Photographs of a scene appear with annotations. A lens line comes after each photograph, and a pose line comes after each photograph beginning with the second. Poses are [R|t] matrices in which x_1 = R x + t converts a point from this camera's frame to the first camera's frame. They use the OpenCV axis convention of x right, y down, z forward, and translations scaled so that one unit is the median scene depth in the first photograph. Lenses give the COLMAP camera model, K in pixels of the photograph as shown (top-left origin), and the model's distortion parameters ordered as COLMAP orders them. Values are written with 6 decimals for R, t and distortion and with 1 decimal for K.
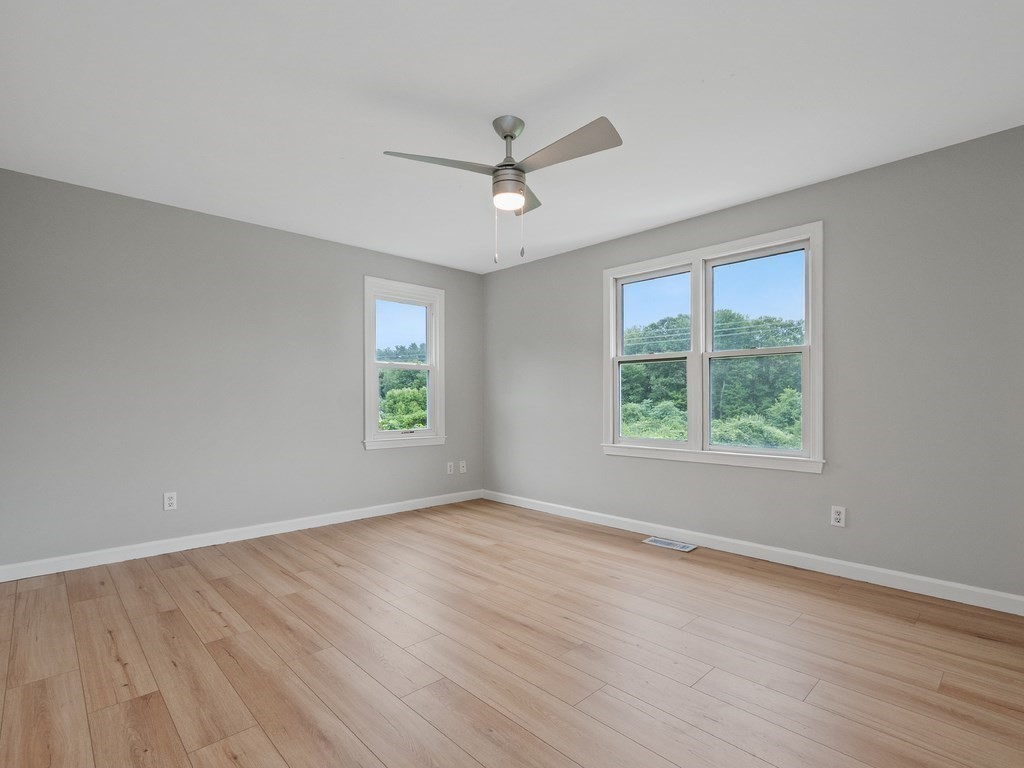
lens RADIAL K [[503.2, 0, 525.9], [0, 503.2, 406.2], [0, 0, 1]] dist [-0.009946, 0.003324]
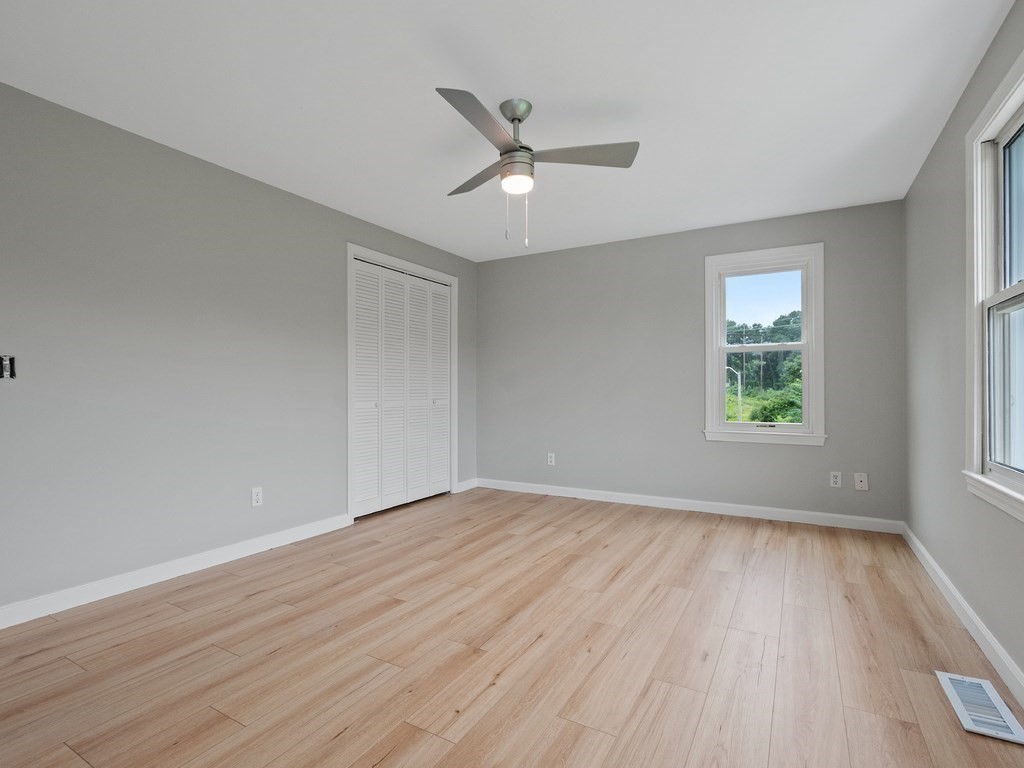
lens RADIAL K [[503.2, 0, 506.2], [0, 503.2, 391.5], [0, 0, 1]] dist [-0.009946, 0.003324]
pose [[0.270274, 0.003921, -0.962775, 0.590479], [-0.011359, 0.999935, 0.000884, -0.001474], [0.962716, 0.010697, 0.270301, 0.460320]]
